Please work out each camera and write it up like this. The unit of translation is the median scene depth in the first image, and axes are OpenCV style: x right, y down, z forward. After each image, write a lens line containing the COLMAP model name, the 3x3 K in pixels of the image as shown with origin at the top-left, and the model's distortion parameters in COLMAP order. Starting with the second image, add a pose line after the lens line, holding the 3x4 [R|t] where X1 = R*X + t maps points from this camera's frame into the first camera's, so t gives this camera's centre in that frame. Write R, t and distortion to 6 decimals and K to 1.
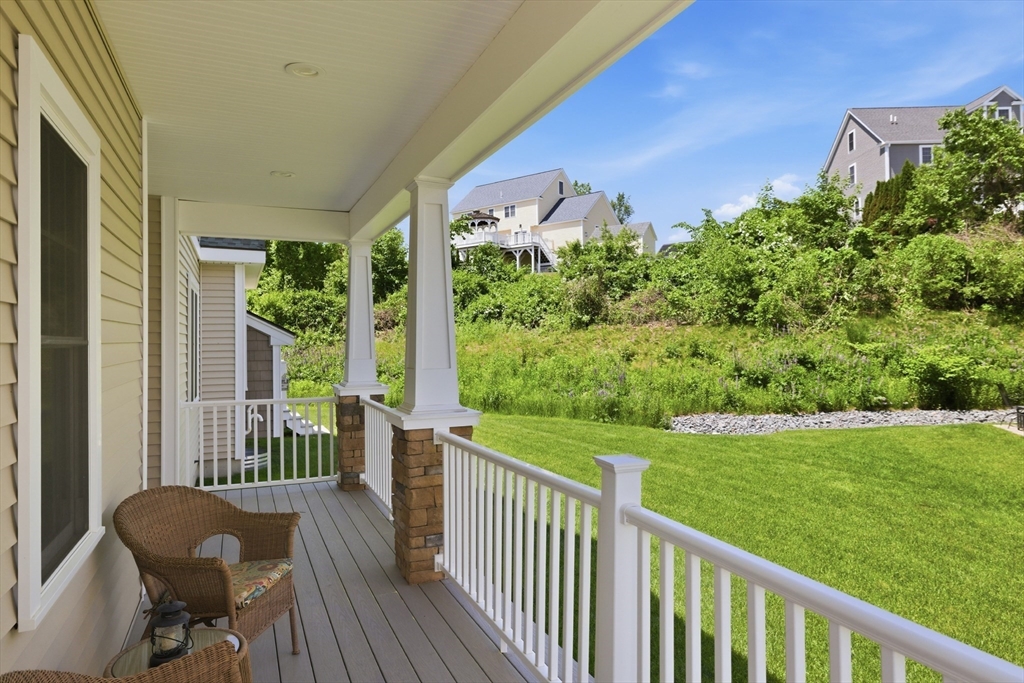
lens RADIAL K [[619.9, 0, 512.0], [0, 619.9, 341.5], [0, 0, 1]] dist [-0.002037, 0.001098]
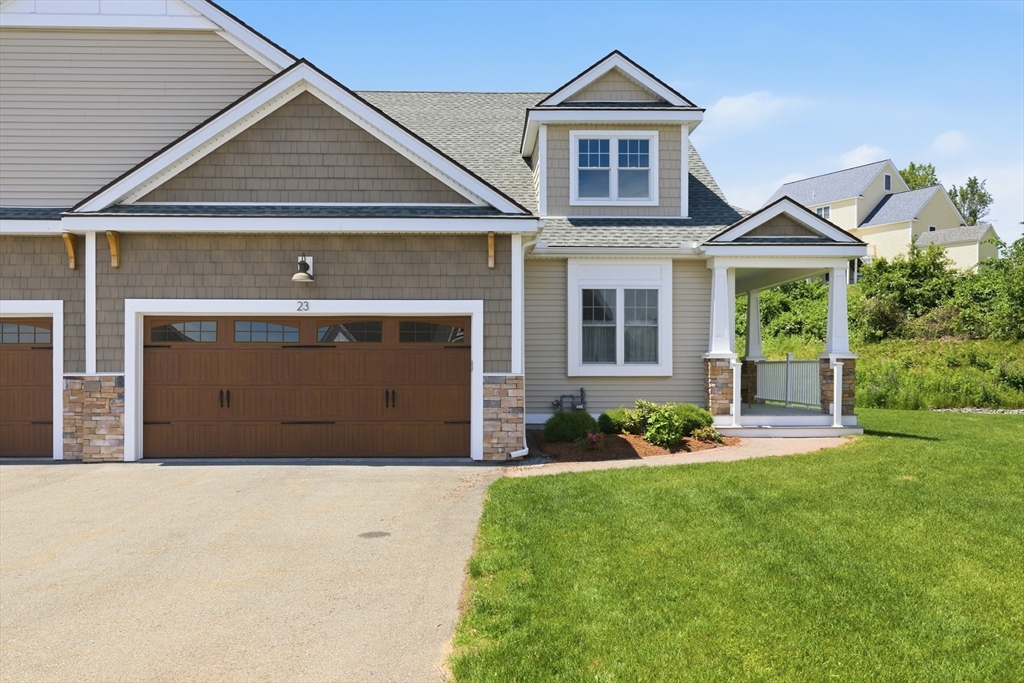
lens RADIAL K [[821.2, 0, 507.3], [0, 821.2, 352.2], [0, 0, 1]] dist [-0.000249, -0.000521]
pose [[0.926452, 0.007843, -0.376330, 0.048008], [-0.014179, 0.999800, -0.014070, 0.024525], [0.376145, 0.018371, 0.926379, -0.559529]]
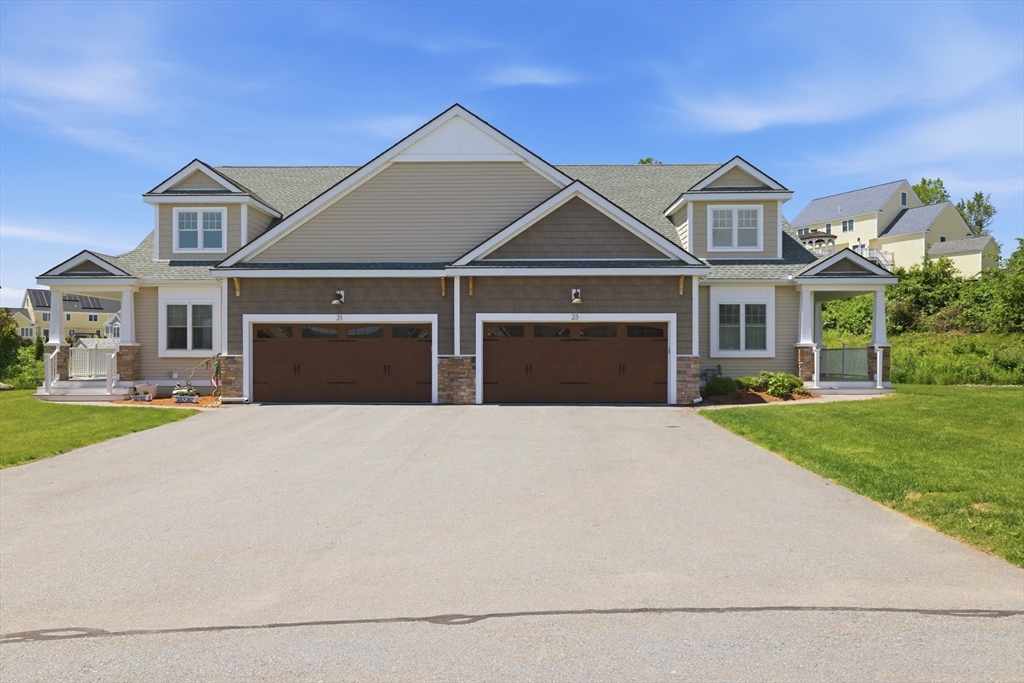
lens RADIAL K [[749.7, 0, 512.0], [0, 749.7, 341.5], [0, 0, 1]] dist [0.002219, 0.004440]
pose [[0.908570, 0.005955, -0.417689, 0.025874], [-0.013717, 0.999785, -0.015582, 0.030117], [0.417507, 0.019886, 0.908456, -0.852611]]
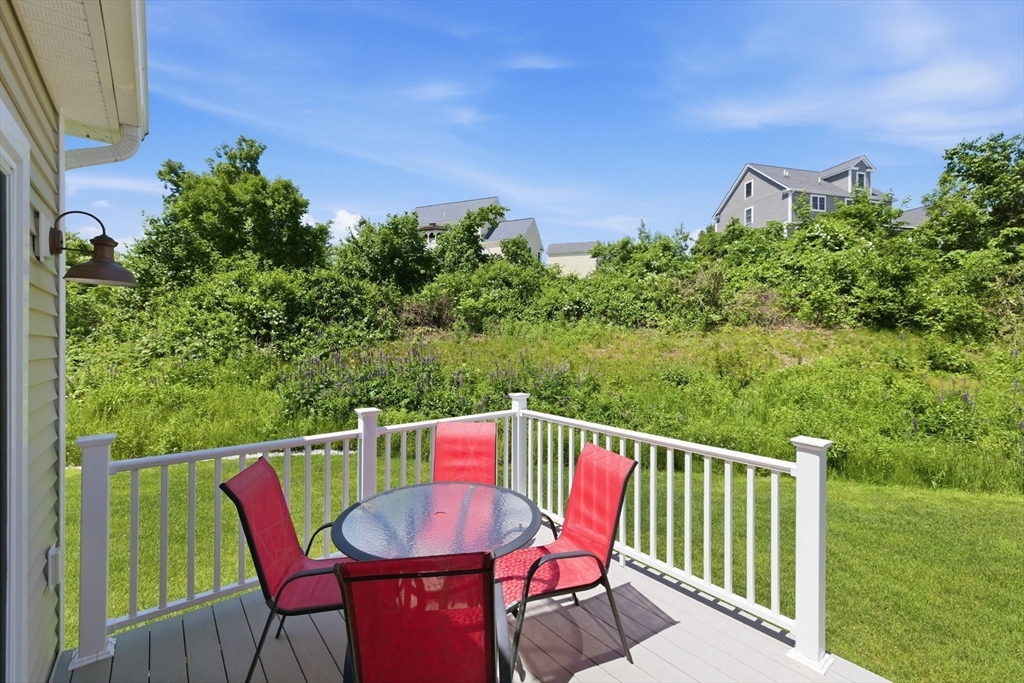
lens RADIAL K [[438.1, 0, 507.6], [0, 438.1, 341.7], [0, 0, 1]] dist [0.001145, -0.000162]
pose [[0.965168, 0.017696, 0.261033, -0.261127], [-0.016842, 0.999843, -0.005507, 0.001368], [-0.261090, 0.000919, 0.965314, 0.446599]]
